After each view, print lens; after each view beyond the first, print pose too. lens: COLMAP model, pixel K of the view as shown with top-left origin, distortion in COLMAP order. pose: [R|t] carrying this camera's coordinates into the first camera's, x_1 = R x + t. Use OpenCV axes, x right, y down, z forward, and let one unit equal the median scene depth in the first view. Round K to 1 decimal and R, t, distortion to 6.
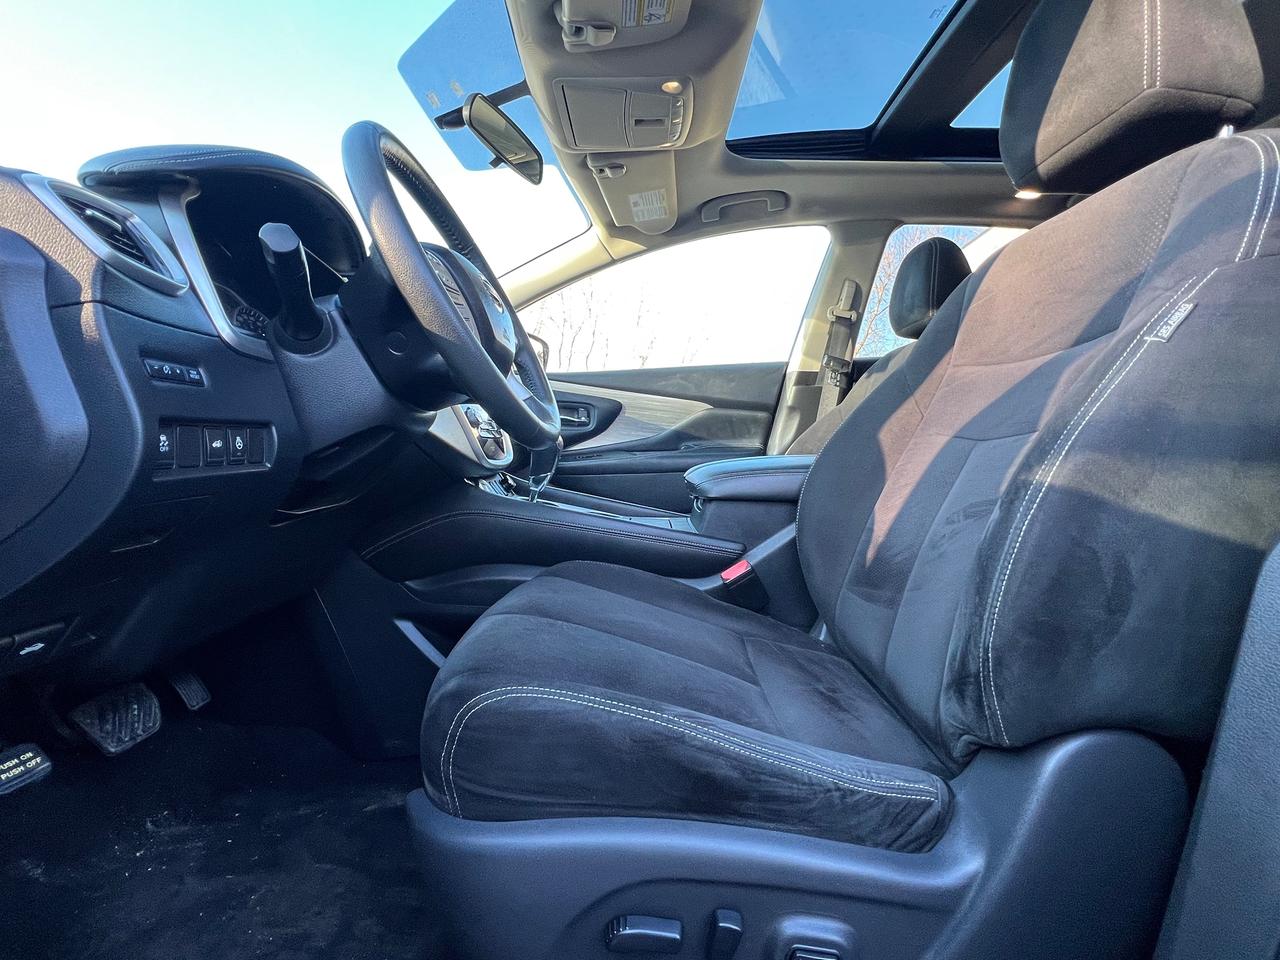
lens RADIAL K [[615.5, 0, 637.8], [0, 615.5, 479.7], [0, 0, 1]] dist [-0.001990, 0.000222]
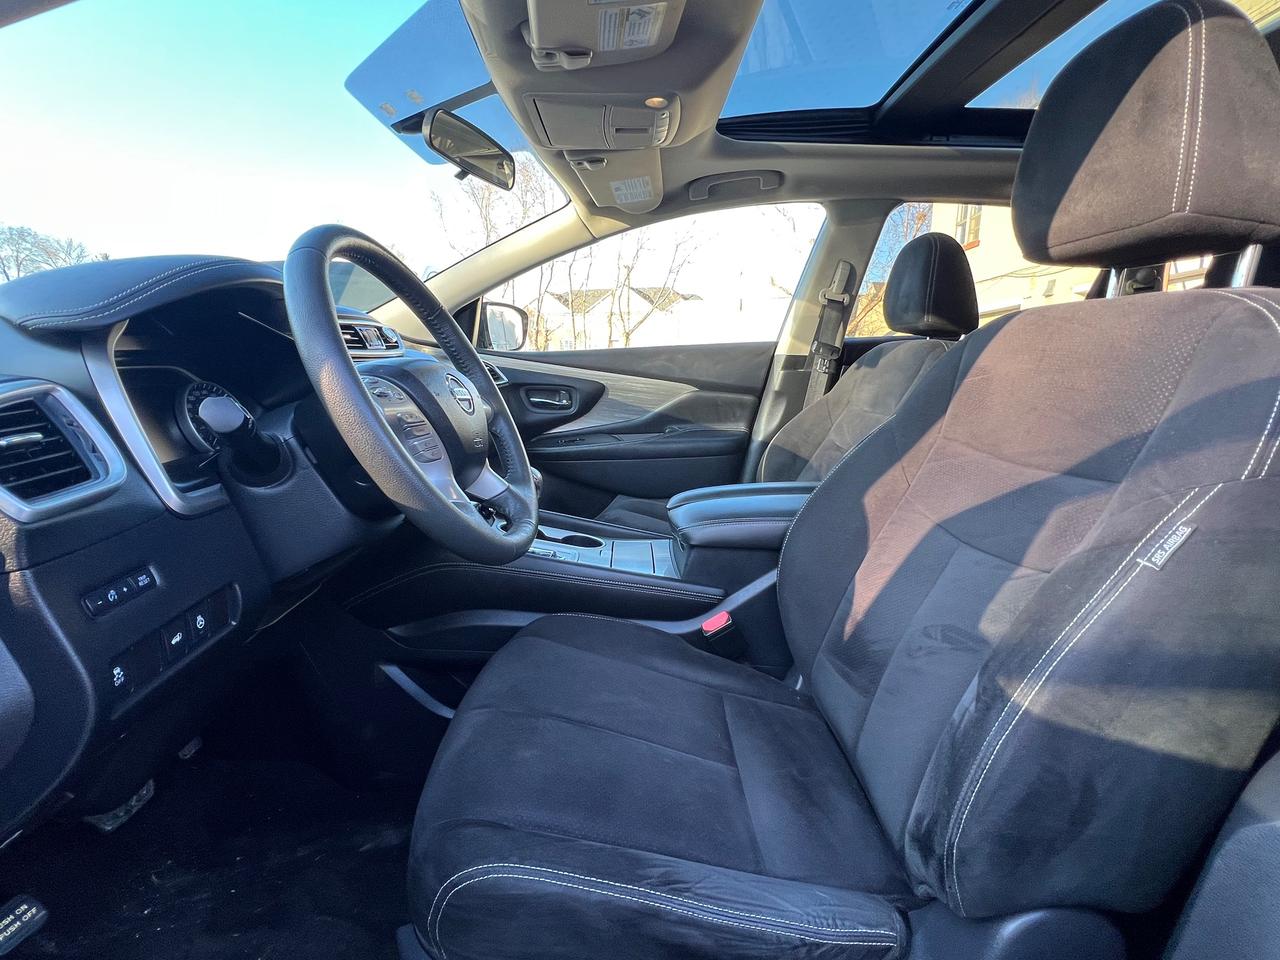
lens RADIAL K [[614.3, 0, 637.4], [0, 614.3, 479.8], [0, 0, 1]] dist [-0.000544, 0.000081]
pose [[0.999753, -0.001855, 0.022134, 0.007002], [-0.001385, 0.989360, 0.145479, -0.218813], [-0.022168, -0.145474, 0.989114, 0.035179]]
